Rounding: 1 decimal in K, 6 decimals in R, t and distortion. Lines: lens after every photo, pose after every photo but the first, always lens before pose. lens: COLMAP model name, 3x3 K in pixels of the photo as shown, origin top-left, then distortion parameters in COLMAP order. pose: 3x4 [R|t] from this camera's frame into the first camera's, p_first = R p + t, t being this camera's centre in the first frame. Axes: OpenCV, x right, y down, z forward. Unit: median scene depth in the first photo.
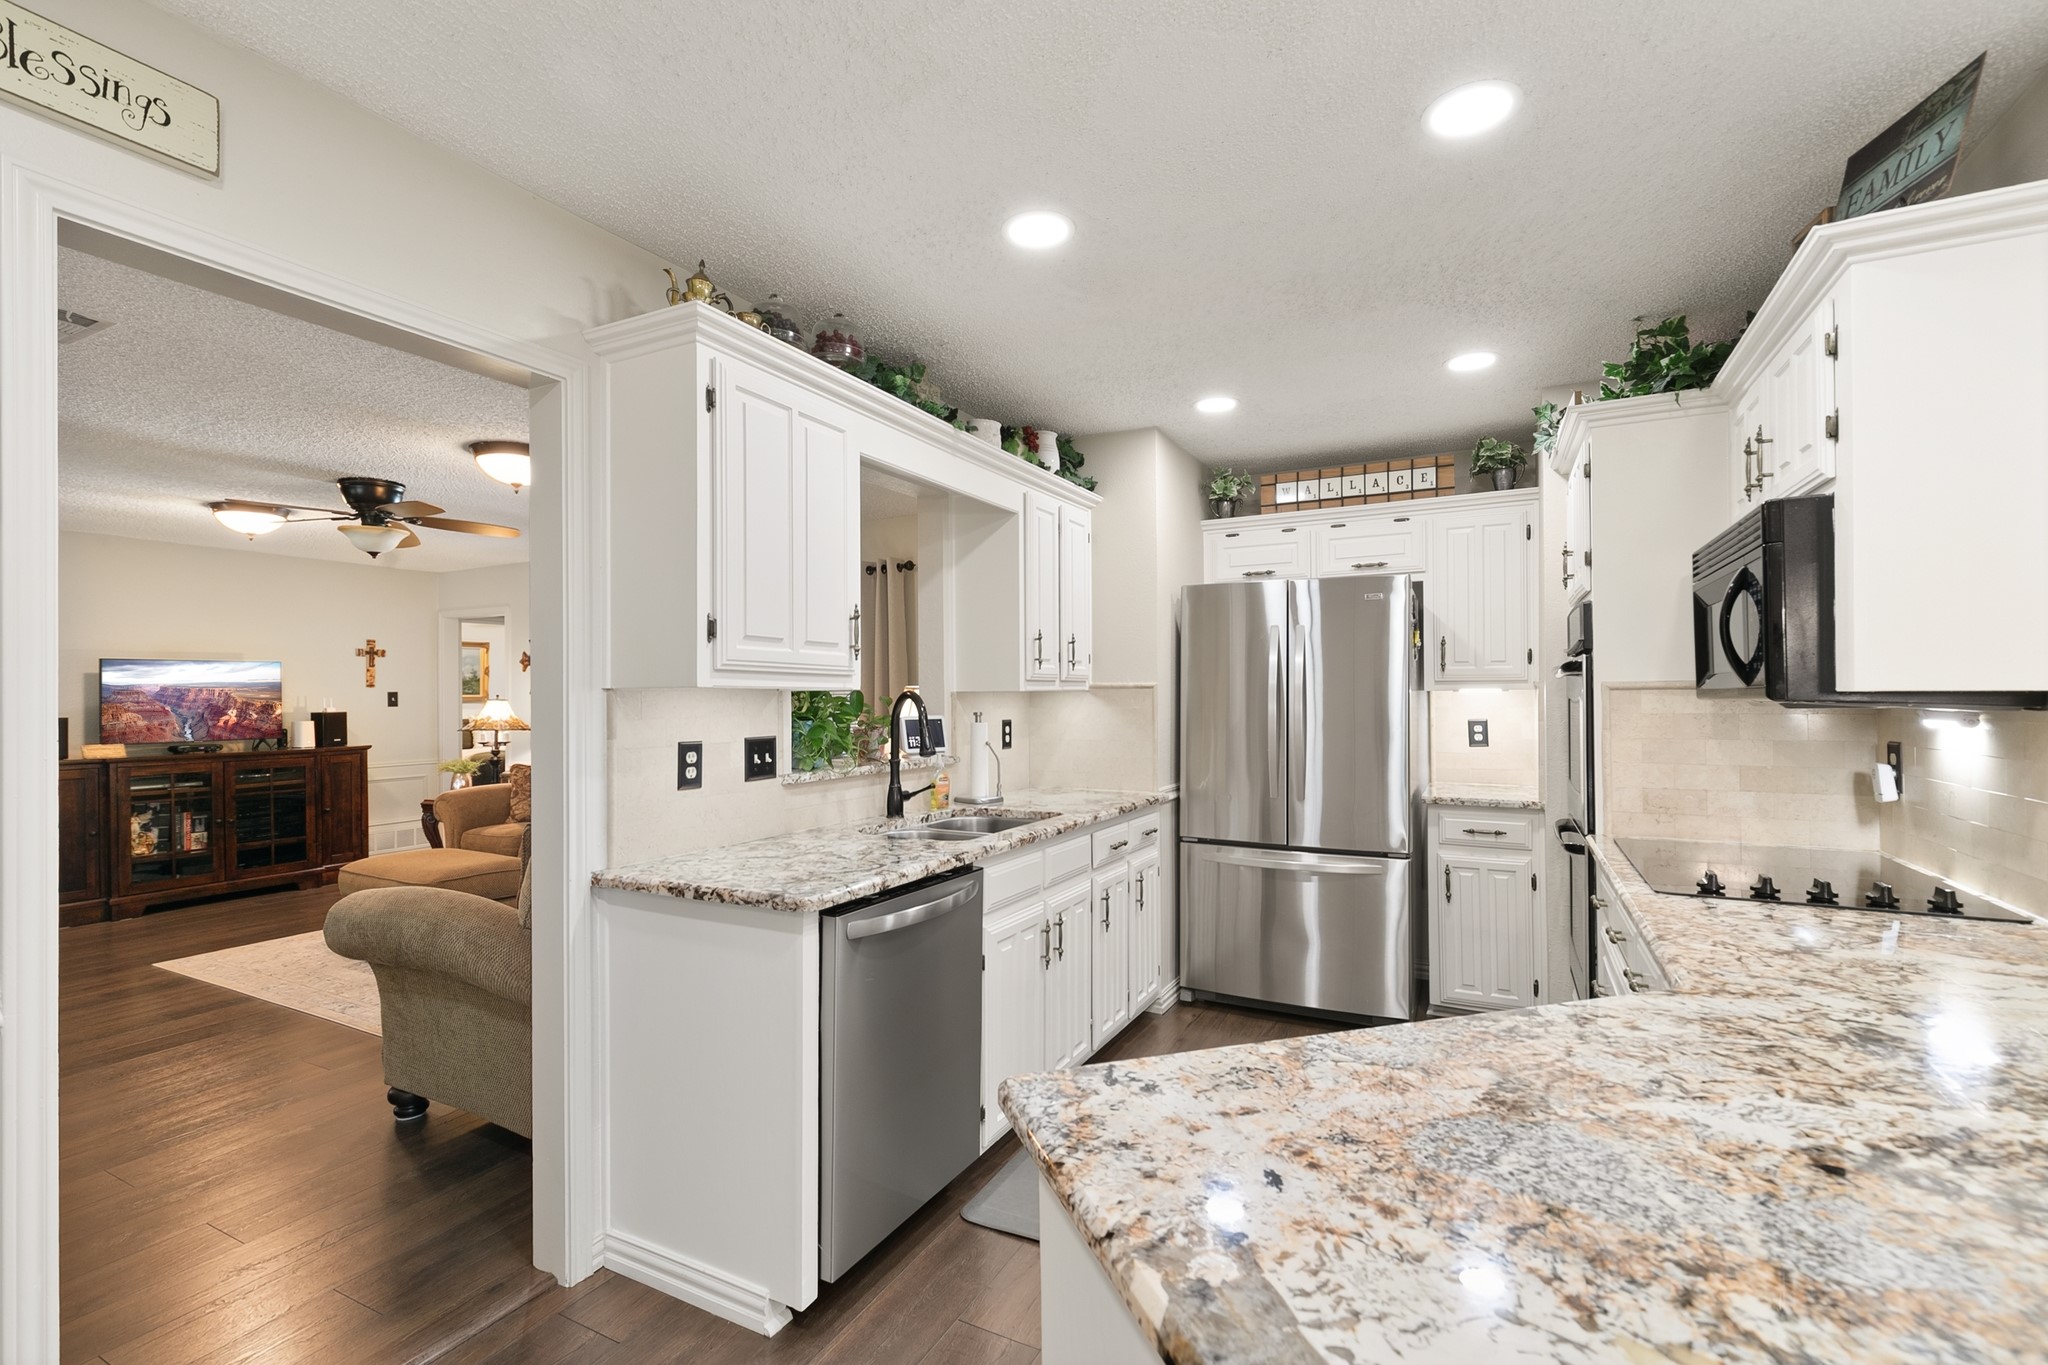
lens RADIAL K [[920.0, 0, 1016.8], [0, 920.0, 686.4], [0, 0, 1]] dist [0.002900, 0.000081]
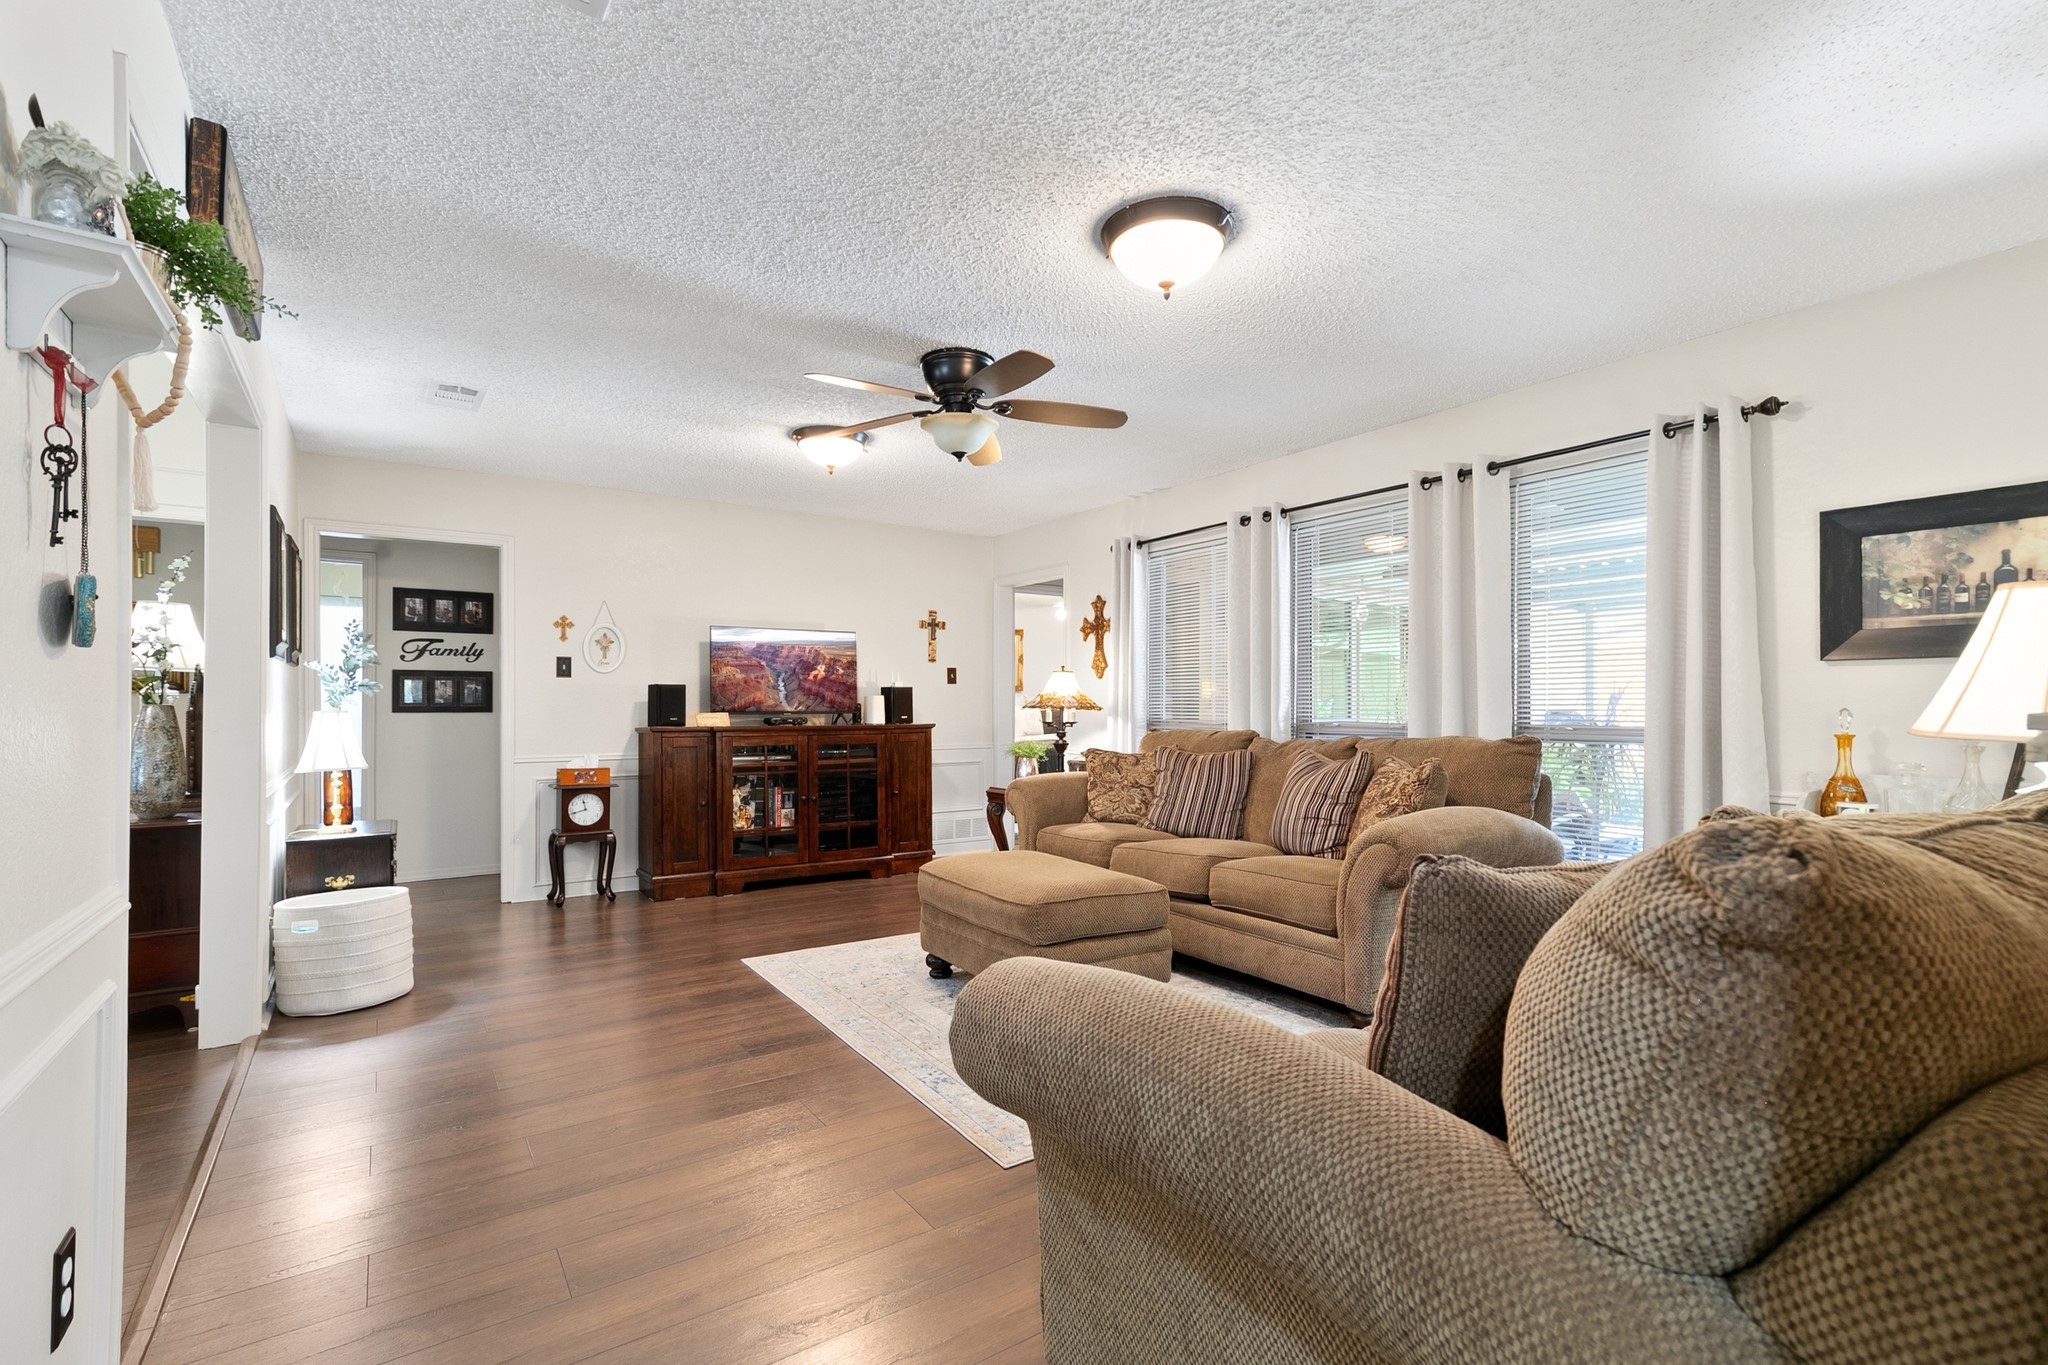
lens RADIAL K [[941.4, 0, 1021.2], [0, 941.4, 703.4], [0, 0, 1]] dist [0.001543, 0.000058]
pose [[0.880998, 0.009302, -0.473029, -0.339800], [-0.004275, 0.999922, 0.011701, 0.058353], [0.473101, -0.008286, 0.880969, 0.407436]]
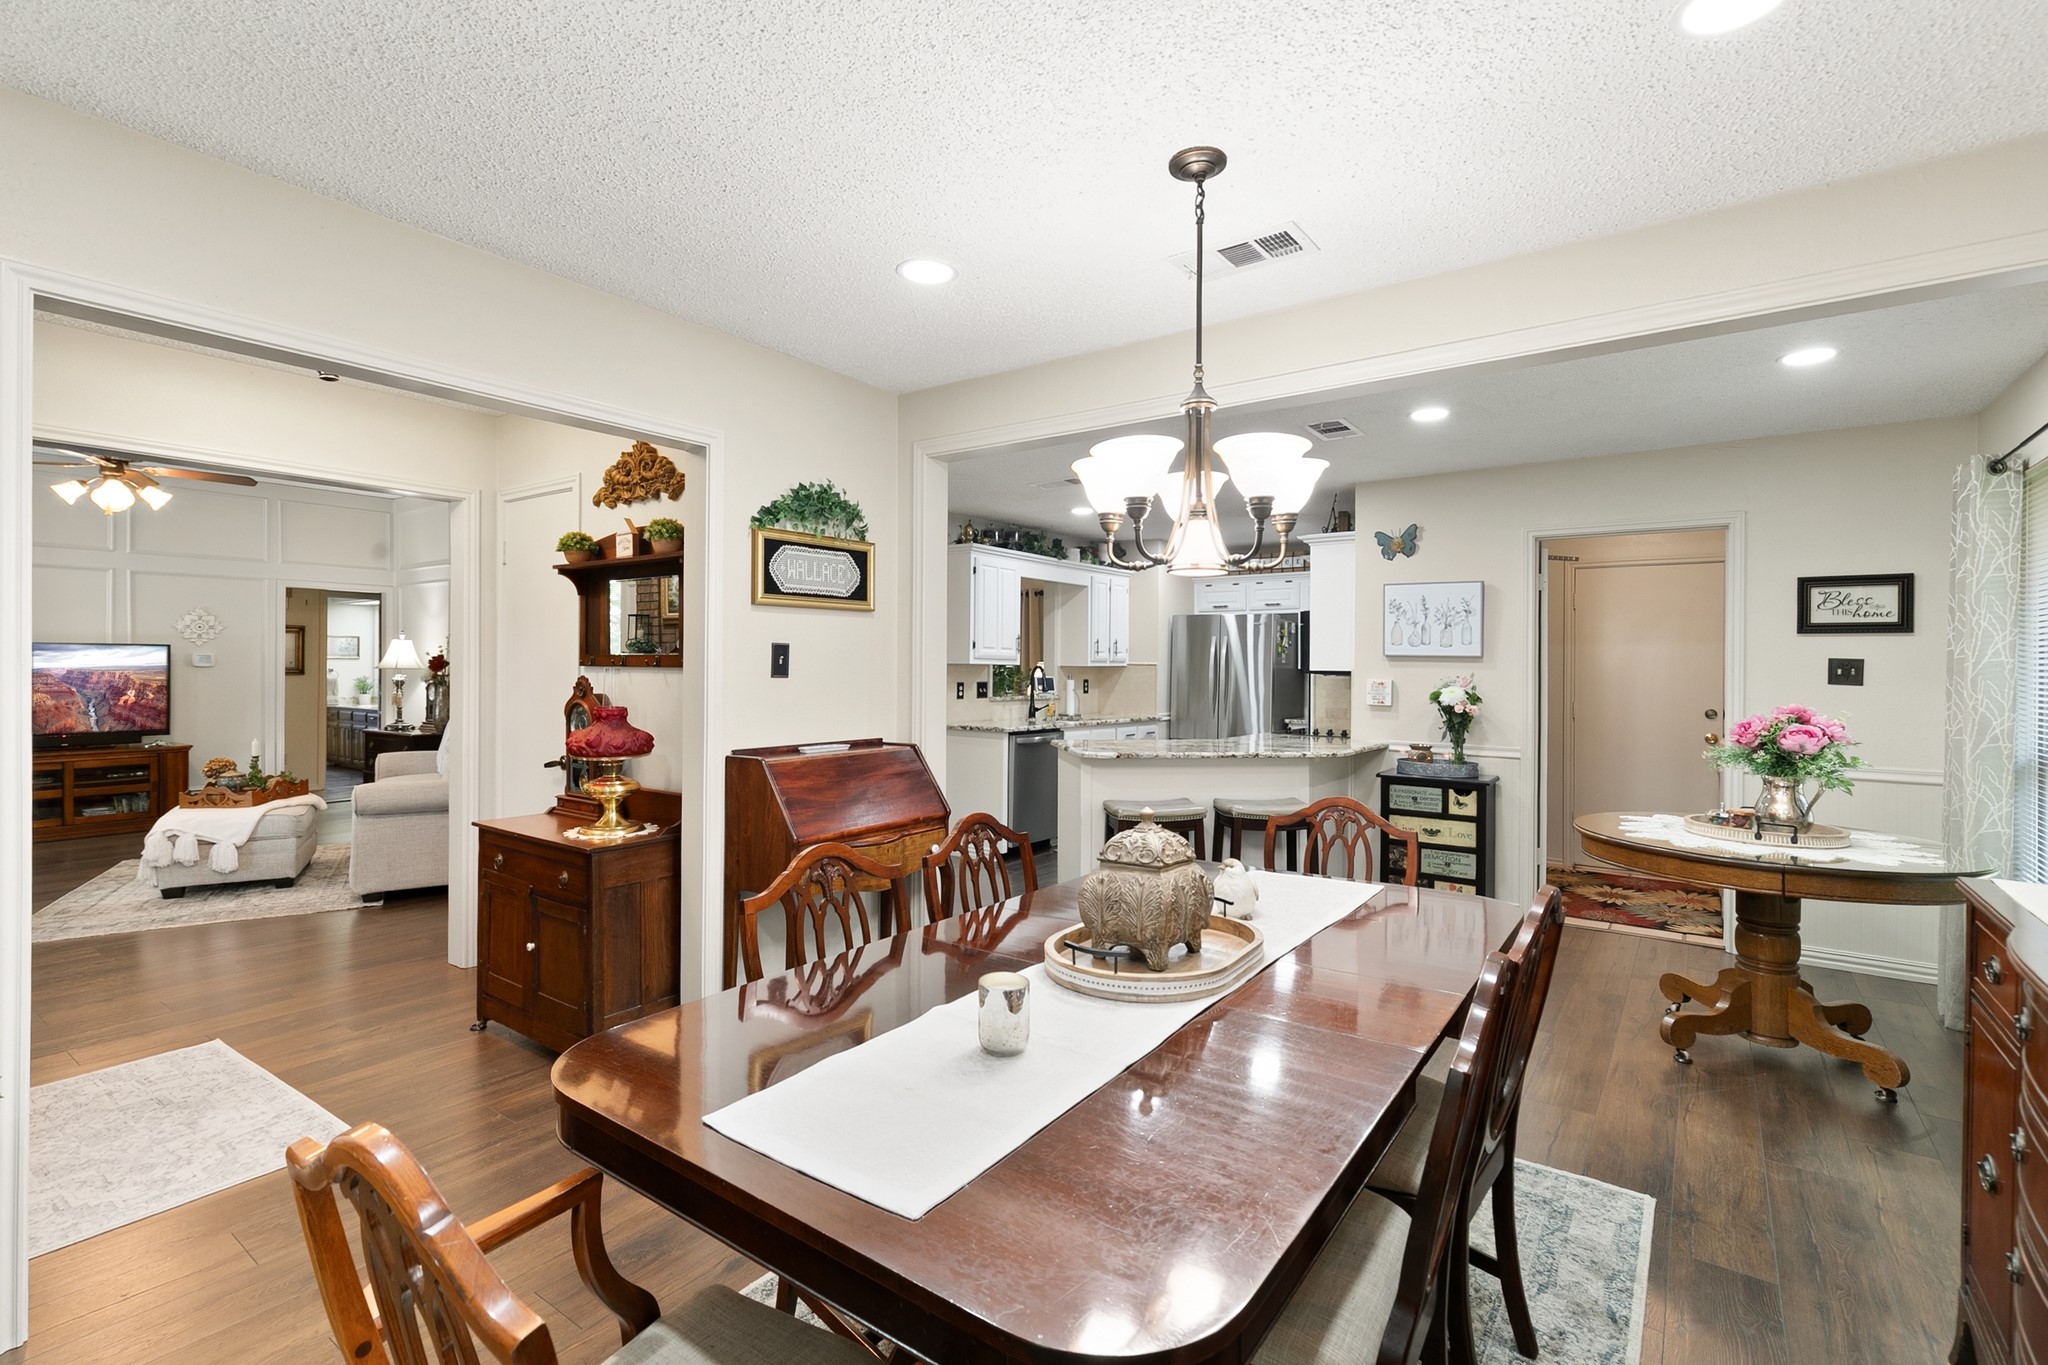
lens RADIAL K [[932.0, 0, 1015.0], [0, 932.0, 656.7], [0, 0, 1]] dist [0.002093, 0.000194]
pose [[0.988502, 0.014271, -0.150532, 0.146267], [-0.014353, 0.999897, 0.000542, -0.013922], [0.150525, 0.001624, 0.988605, -1.098917]]
